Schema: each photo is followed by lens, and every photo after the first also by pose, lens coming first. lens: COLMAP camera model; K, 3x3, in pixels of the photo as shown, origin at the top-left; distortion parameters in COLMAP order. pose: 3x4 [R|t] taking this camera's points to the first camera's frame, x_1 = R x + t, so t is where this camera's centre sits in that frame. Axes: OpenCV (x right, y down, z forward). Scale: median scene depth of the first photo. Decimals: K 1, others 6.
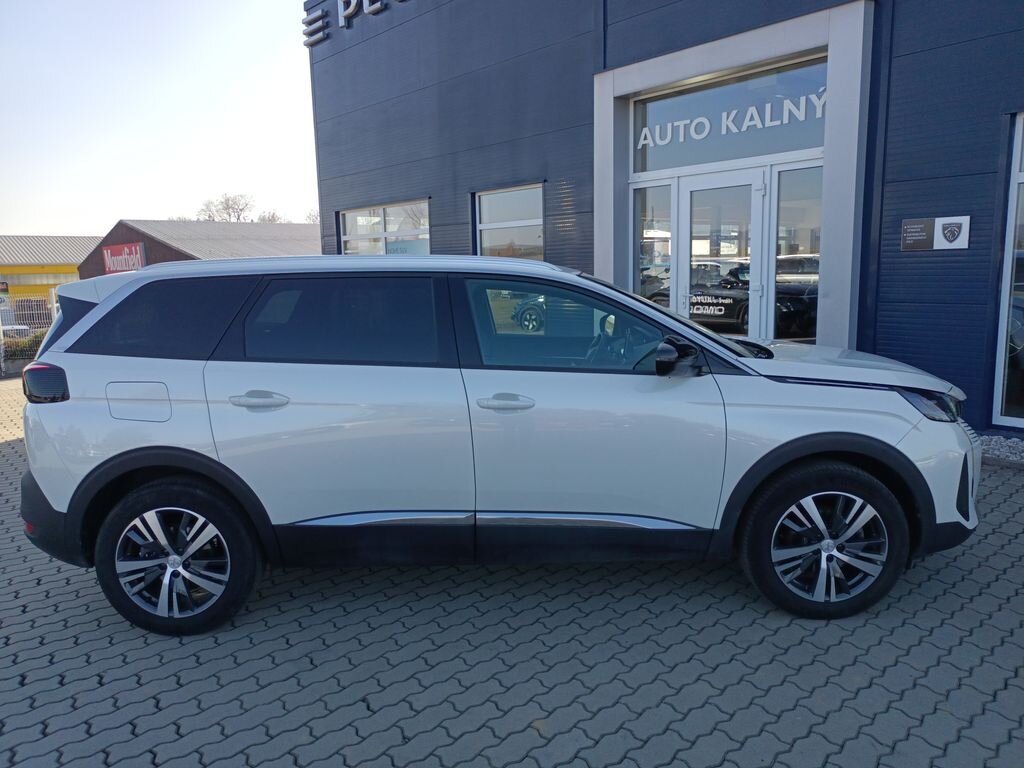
lens RADIAL K [[755.4, 0, 509.2], [0, 755.4, 383.6], [0, 0, 1]] dist [0.027737, -0.017524]
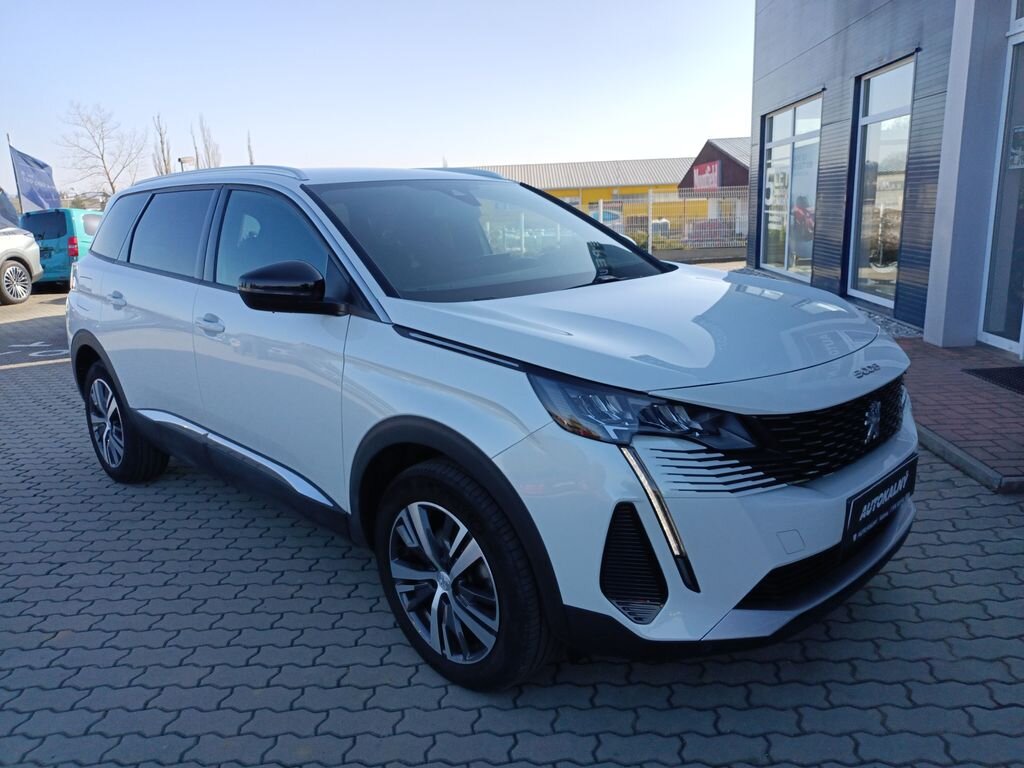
lens RADIAL K [[755.4, 0, 510.5], [0, 755.4, 386.1], [0, 0, 1]] dist [0.027737, -0.017524]
pose [[0.721225, 0.157286, -0.674608, 0.420859], [-0.083131, 0.986495, 0.141127, -0.029132], [0.687694, -0.045704, 0.724560, 0.258141]]
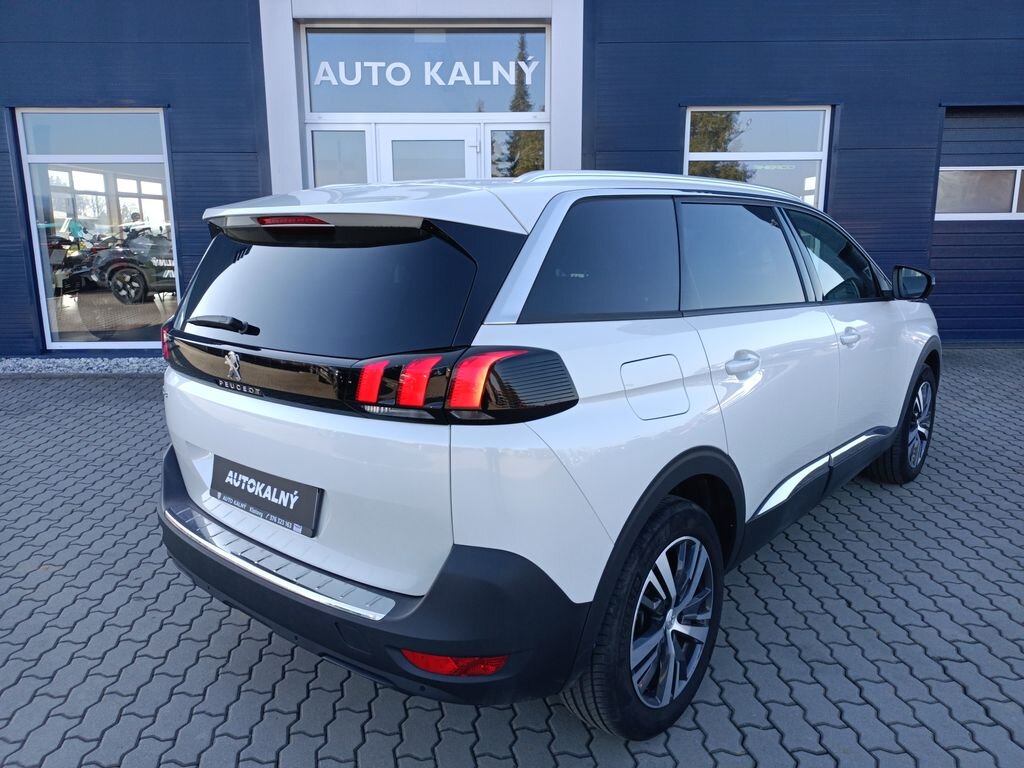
lens RADIAL K [[755.4, 0, 505.6], [0, 755.4, 383.5], [0, 0, 1]] dist [0.027737, -0.017524]
pose [[0.646197, -0.134092, 0.751298, -0.477882], [0.106186, 0.990665, 0.085483, -0.020771], [-0.755747, 0.024538, 0.654404, 0.315579]]
